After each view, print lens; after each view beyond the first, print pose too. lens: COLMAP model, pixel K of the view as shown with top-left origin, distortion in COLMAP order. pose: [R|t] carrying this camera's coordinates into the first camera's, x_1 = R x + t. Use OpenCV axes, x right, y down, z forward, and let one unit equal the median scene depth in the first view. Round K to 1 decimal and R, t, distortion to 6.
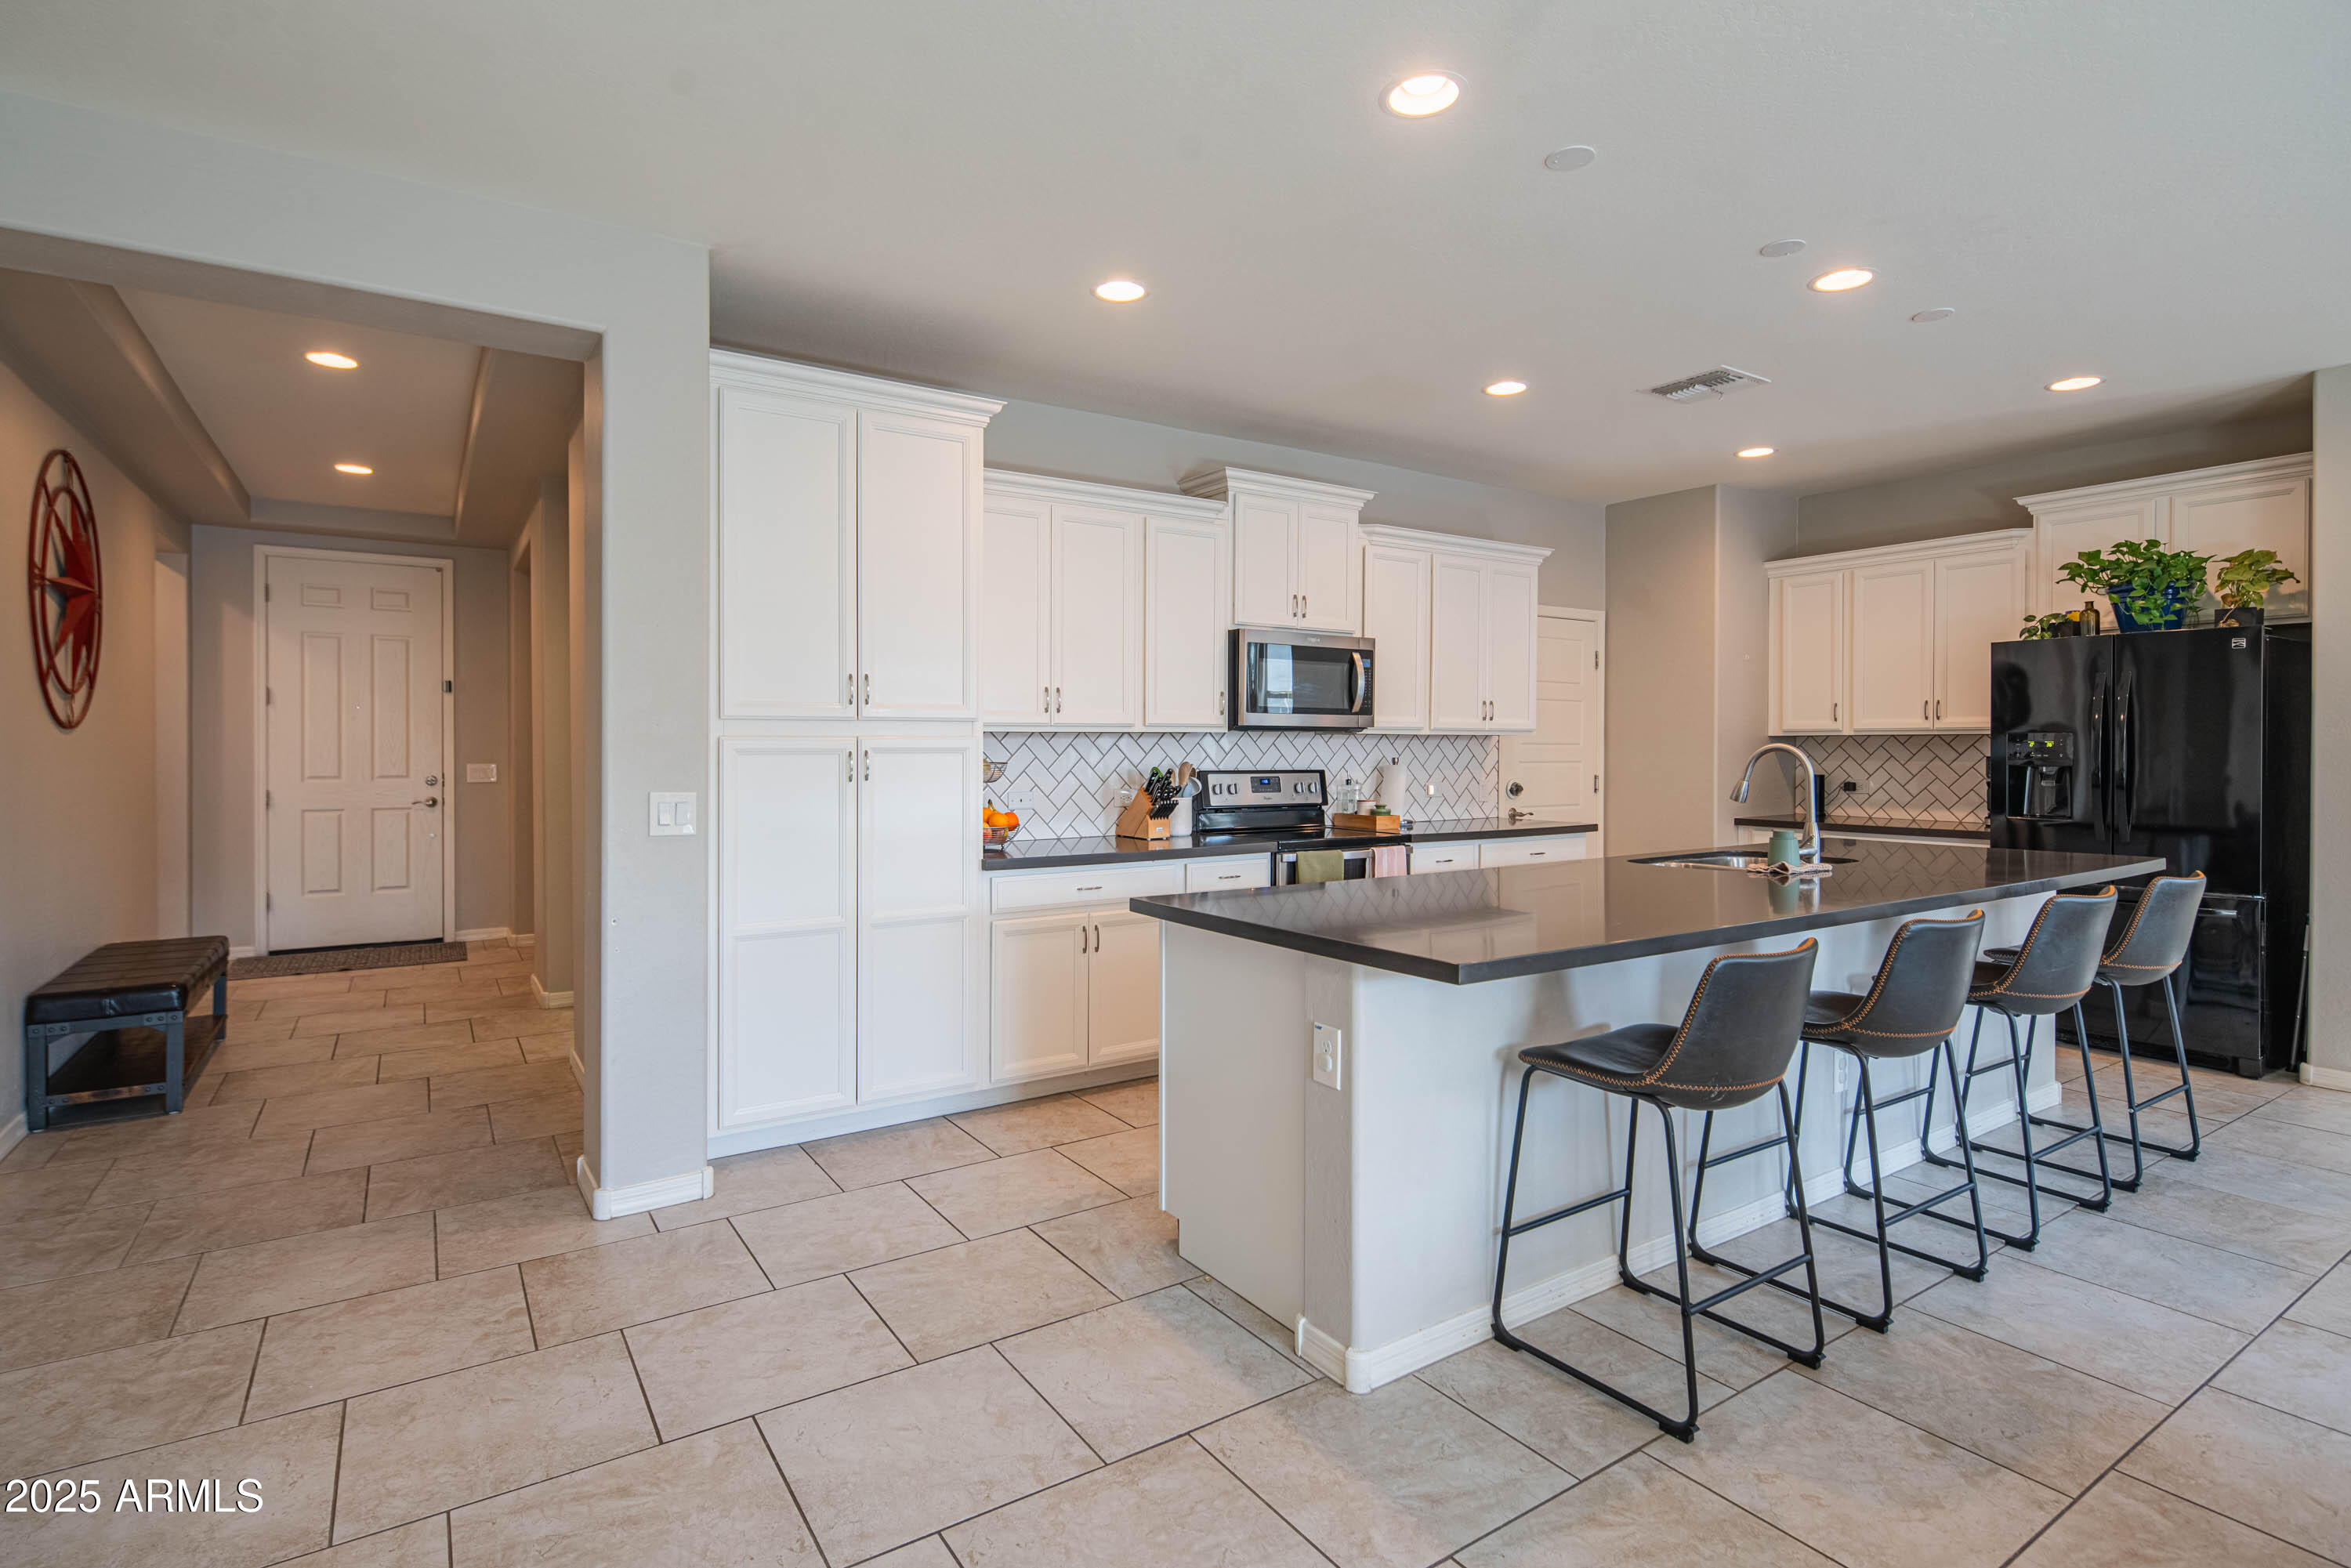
lens RADIAL K [[1144.7, 0, 1173.2], [0, 1144.7, 749.0], [0, 0, 1]] dist [0.000197, 0.000197]
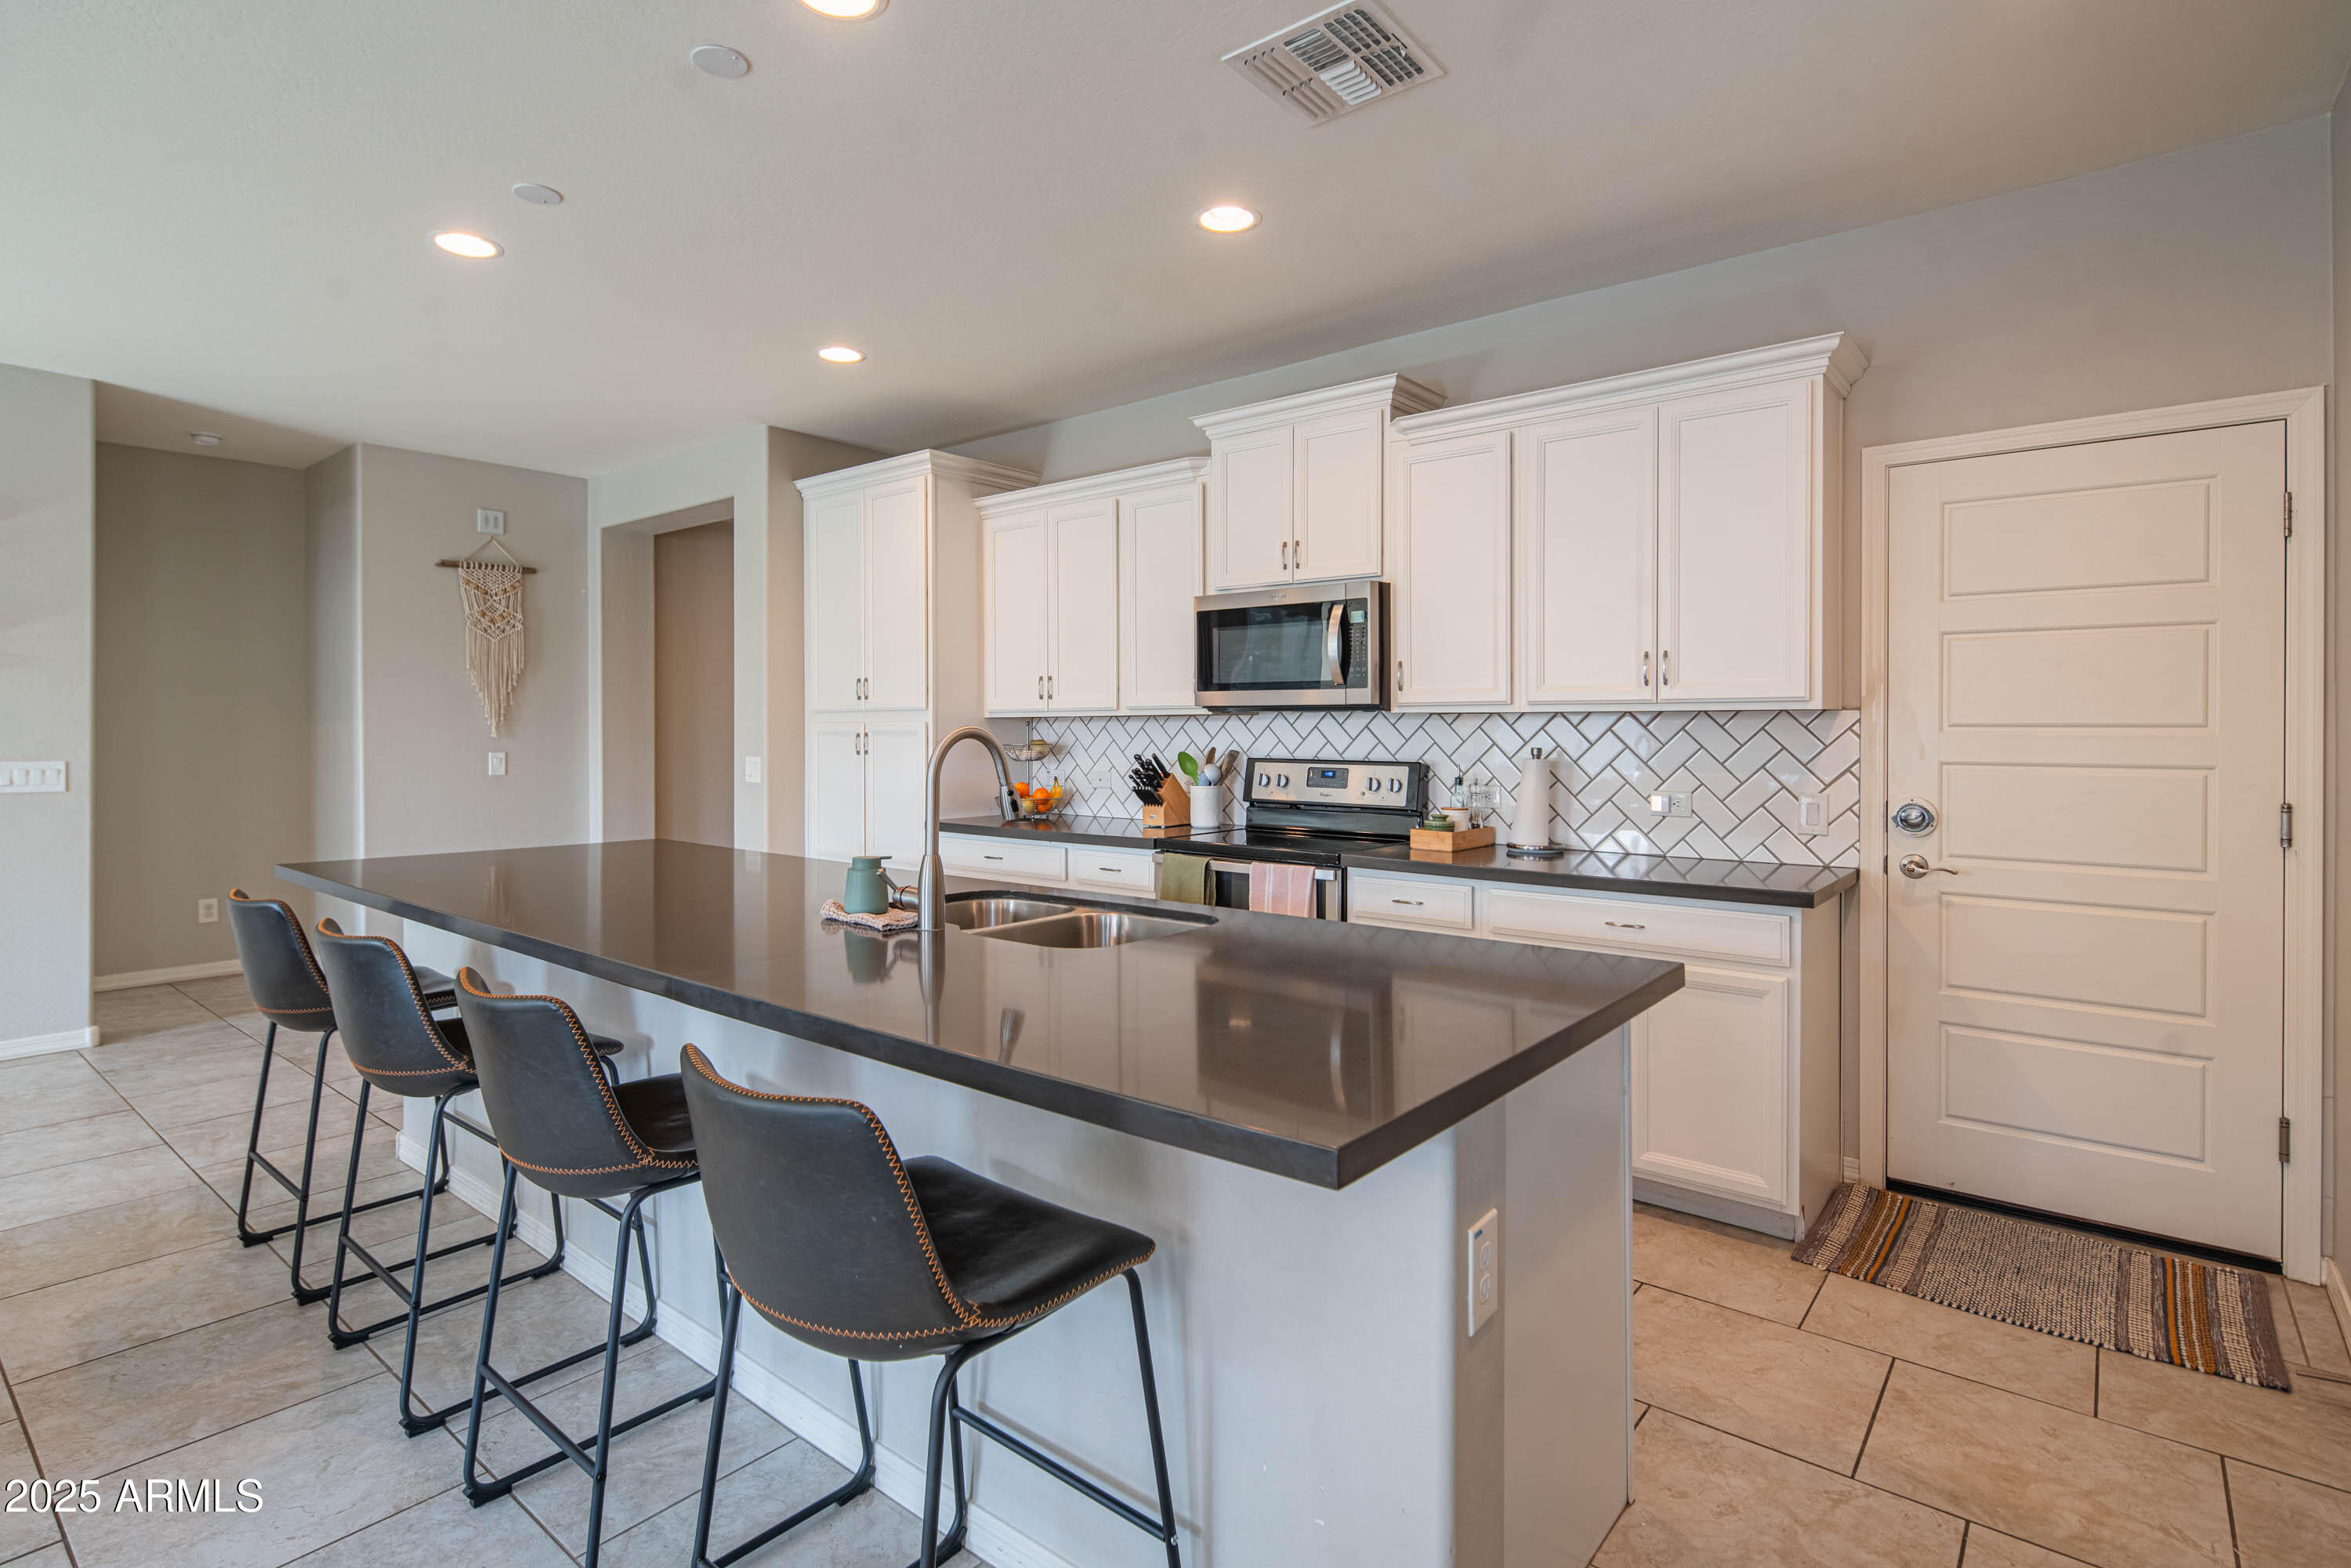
lens RADIAL K [[1156.8, 0, 1173.9], [0, 1156.8, 735.2], [0, 0, 1]] dist [-0.003622, -0.001196]
pose [[0.295335, 0.003765, -0.955386, 0.831494], [-0.004296, 0.999987, 0.002613, -0.000394], [0.955384, 0.003333, 0.295347, 0.662025]]
